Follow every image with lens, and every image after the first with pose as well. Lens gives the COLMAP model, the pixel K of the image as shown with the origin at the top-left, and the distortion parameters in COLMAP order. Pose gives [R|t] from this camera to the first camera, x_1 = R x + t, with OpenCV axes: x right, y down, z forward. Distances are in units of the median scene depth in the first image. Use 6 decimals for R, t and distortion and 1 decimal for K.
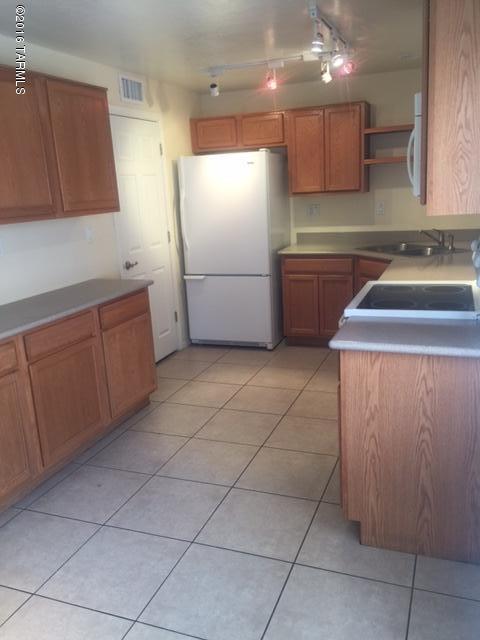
lens RADIAL K [[549.1, 0, 242.5], [0, 549.1, 321.4], [0, 0, 1]] dist [0.067744, -0.055524]
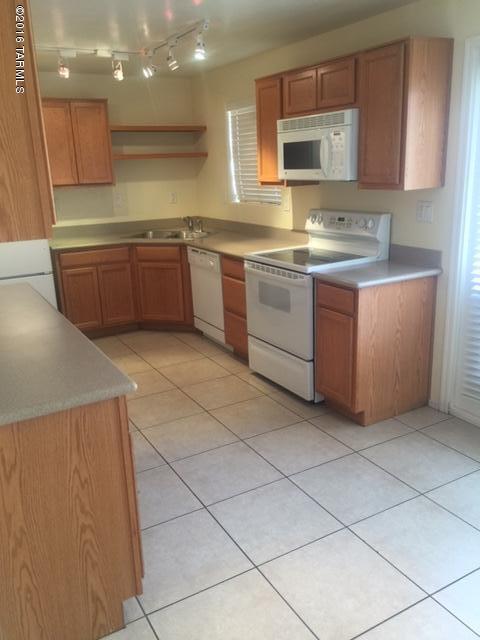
lens RADIAL K [[549.1, 0, 242.2], [0, 549.1, 319.8], [0, 0, 1]] dist [0.067744, -0.055524]
pose [[0.635901, -0.184980, 0.749274, -0.570572], [0.191138, 0.978353, 0.079318, -0.020580], [-0.747727, 0.092776, 0.657493, 0.164811]]
